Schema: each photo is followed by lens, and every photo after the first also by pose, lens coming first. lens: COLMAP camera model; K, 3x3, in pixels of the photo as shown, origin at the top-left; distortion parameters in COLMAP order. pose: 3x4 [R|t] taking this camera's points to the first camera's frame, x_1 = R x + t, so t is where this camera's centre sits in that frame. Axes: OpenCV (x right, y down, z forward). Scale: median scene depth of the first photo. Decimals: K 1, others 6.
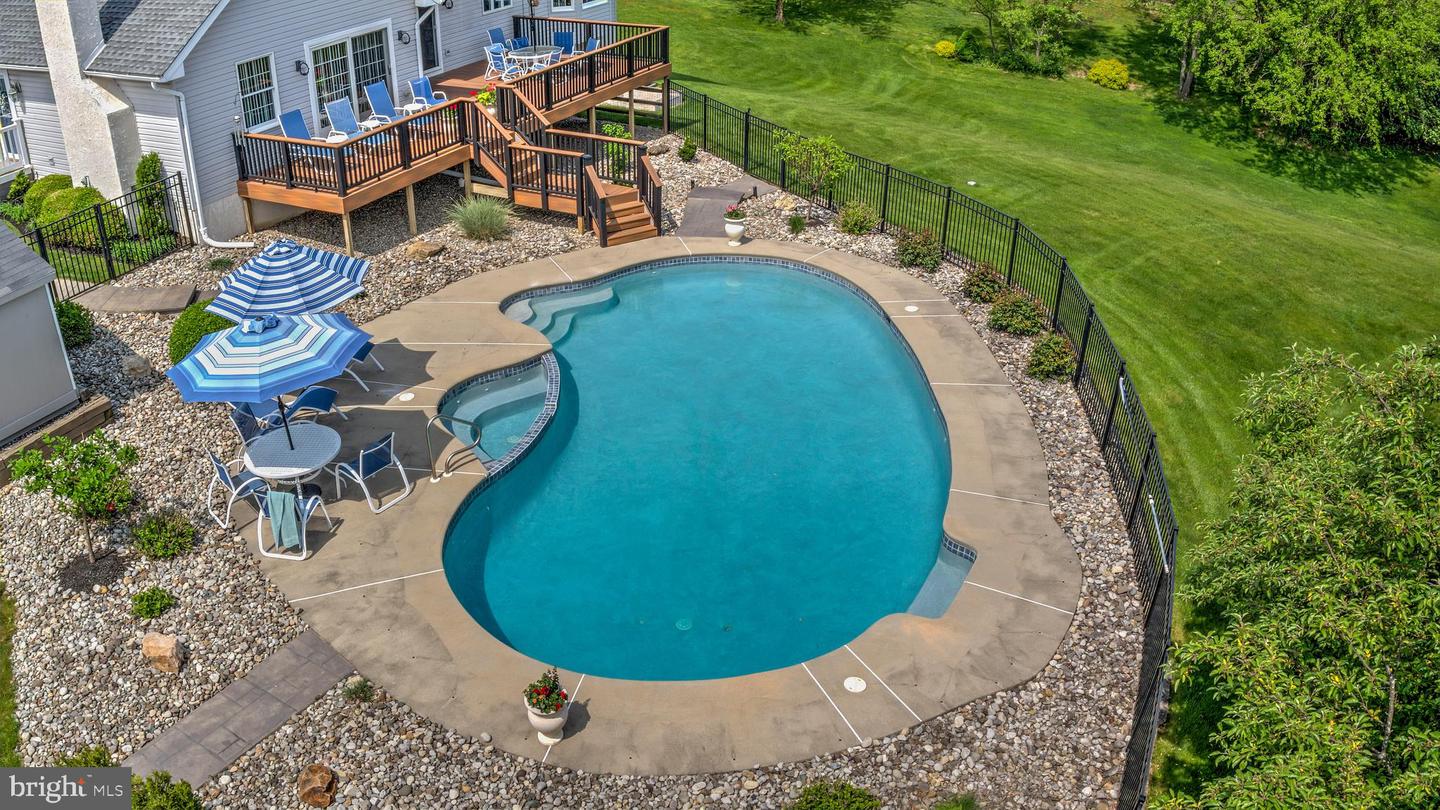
lens RADIAL K [[1167.8, 0, 717.3], [0, 1167.8, 410.6], [0, 0, 1]] dist [-0.230911, 0.042270]
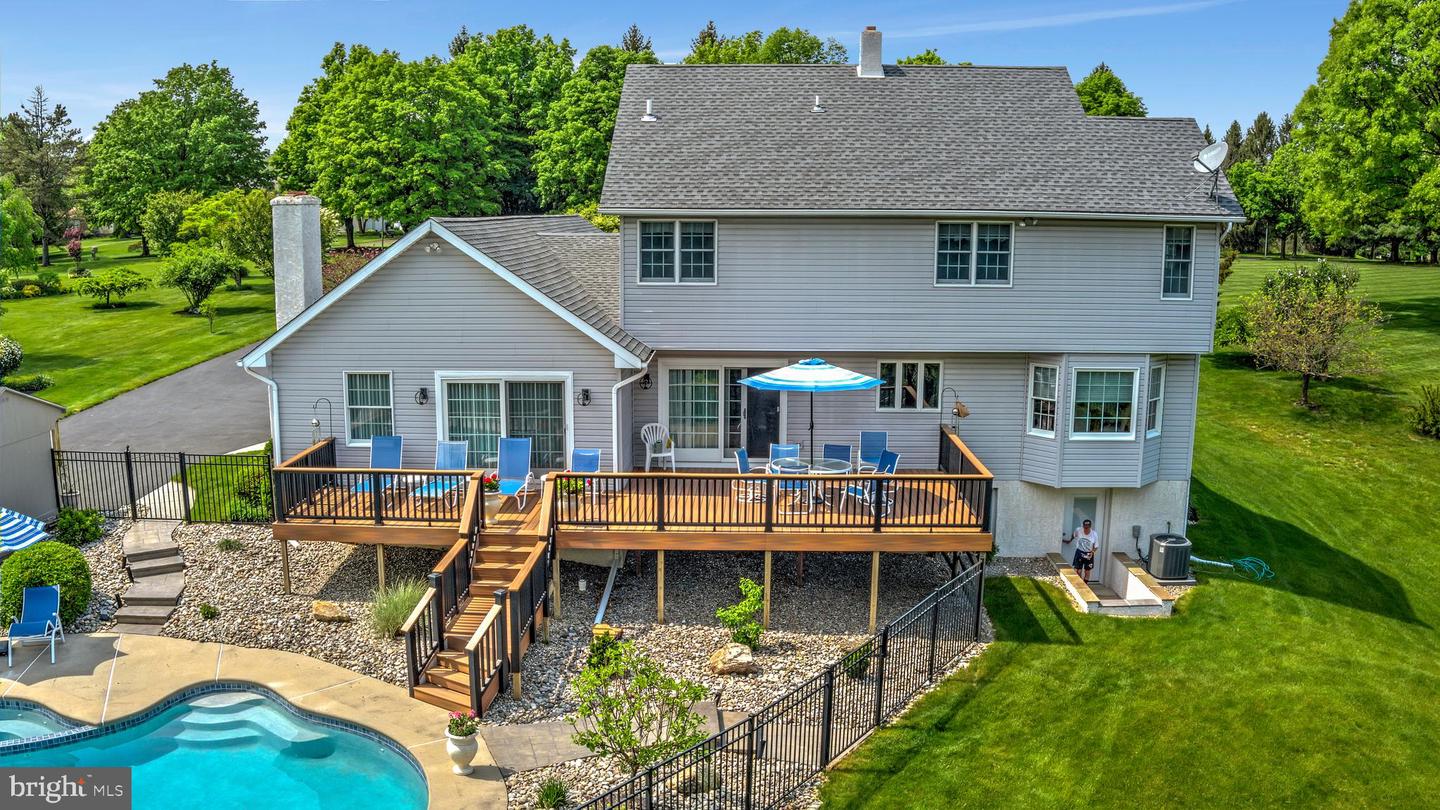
lens RADIAL K [[1167.6, 0, 720.0], [0, 1167.6, 405.0], [0, 0, 1]] dist [-0.243339, 0.073058]
pose [[0.431062, 0.150305, -0.889716, 0.597108], [-0.440792, 0.895446, -0.062288, -0.348764], [0.787330, 0.419029, 0.452246, 0.751539]]
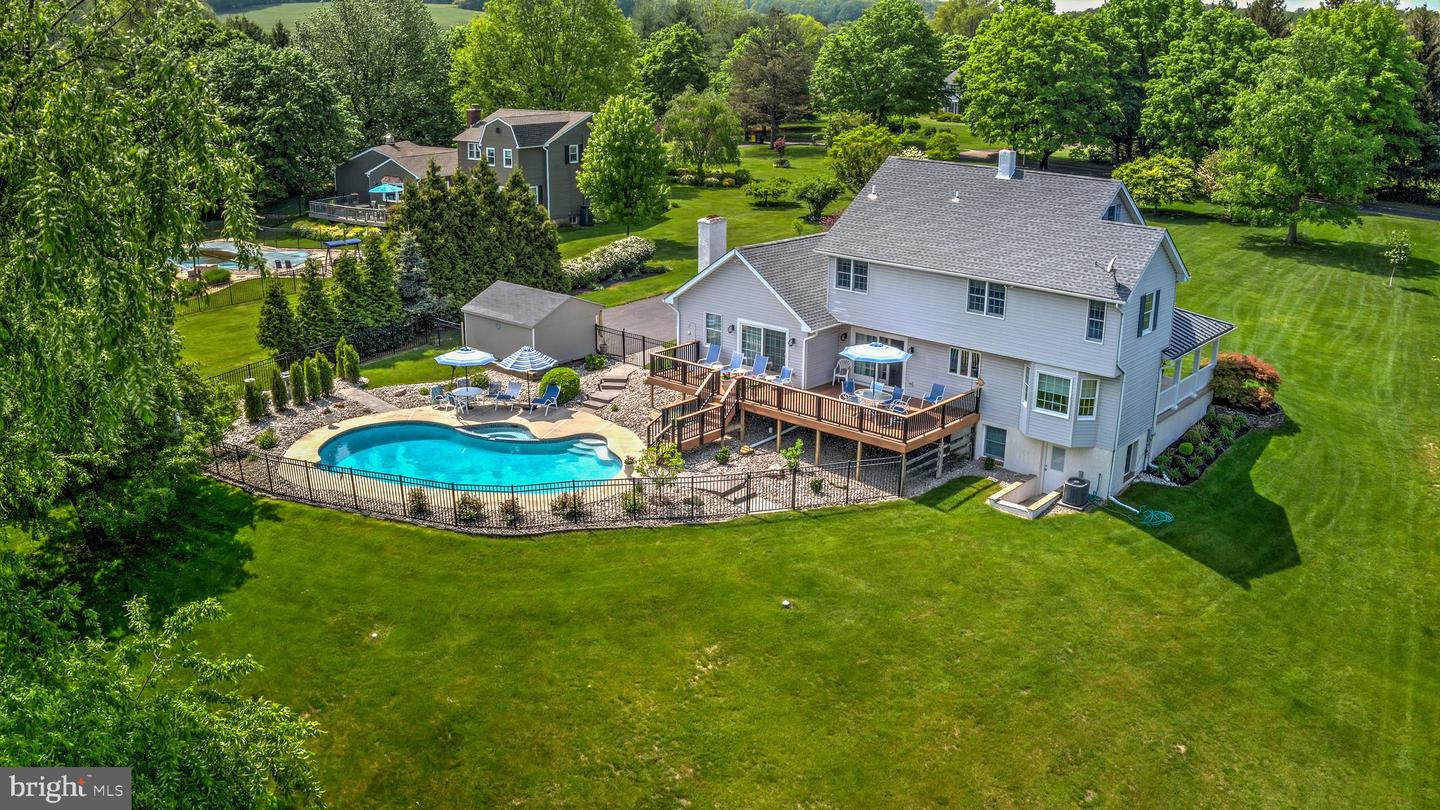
lens RADIAL K [[1167.8, 0, 717.3], [0, 1167.8, 410.6], [0, 0, 1]] dist [-0.230911, 0.042270]
pose [[-0.252180, 0.288627, -0.923634, 1.597716], [-0.478306, 0.792556, 0.378258, -0.964393], [0.841207, 0.537169, -0.061815, 1.173574]]
